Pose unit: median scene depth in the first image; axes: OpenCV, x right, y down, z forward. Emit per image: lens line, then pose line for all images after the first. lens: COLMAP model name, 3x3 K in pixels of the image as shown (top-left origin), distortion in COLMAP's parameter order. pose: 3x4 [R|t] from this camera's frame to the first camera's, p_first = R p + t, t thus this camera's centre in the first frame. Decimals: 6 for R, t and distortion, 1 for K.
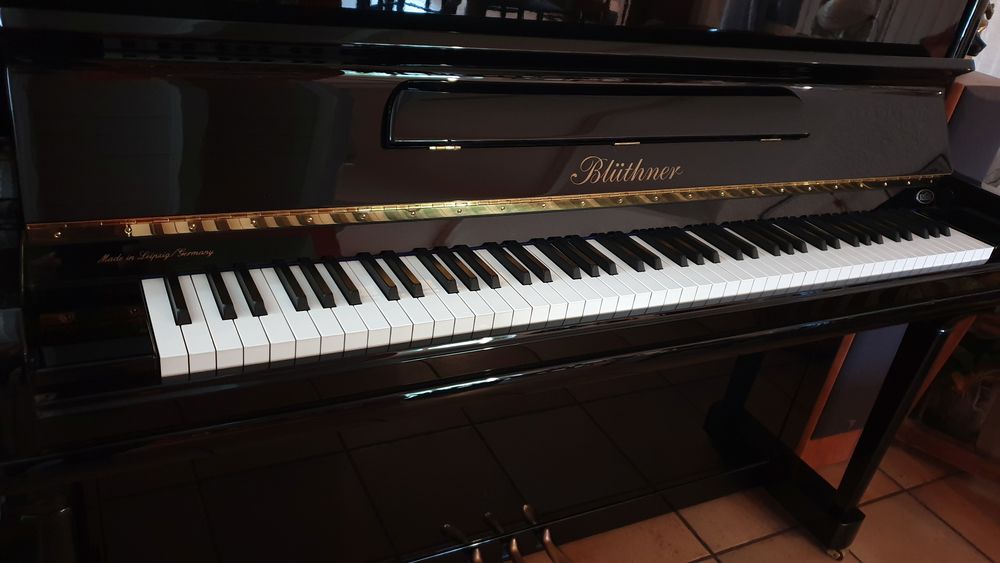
lens RADIAL K [[745.4, 0, 428.1], [0, 745.4, 278.9], [0, 0, 1]] dist [-0.005304, -0.002059]
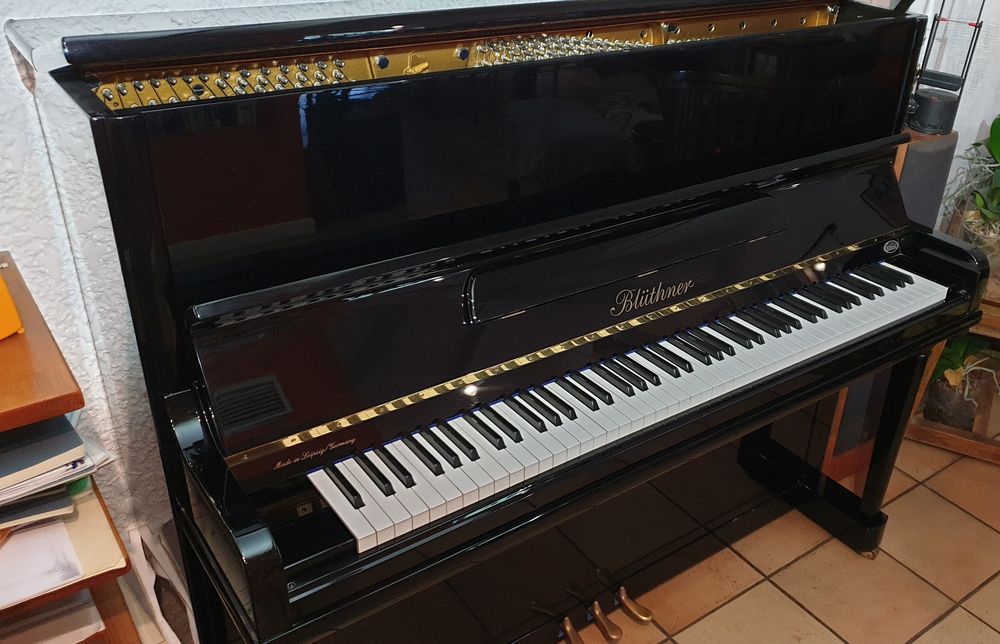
lens RADIAL K [[856.7, 0, 500.0], [0, 856.7, 322.0], [0, 0, 1]] dist [0.004744, -0.001022]
pose [[0.977242, -0.175967, 0.118465, -0.095707], [0.173958, 0.984378, 0.027170, -0.115903], [-0.121396, -0.005943, 0.992586, -0.231856]]
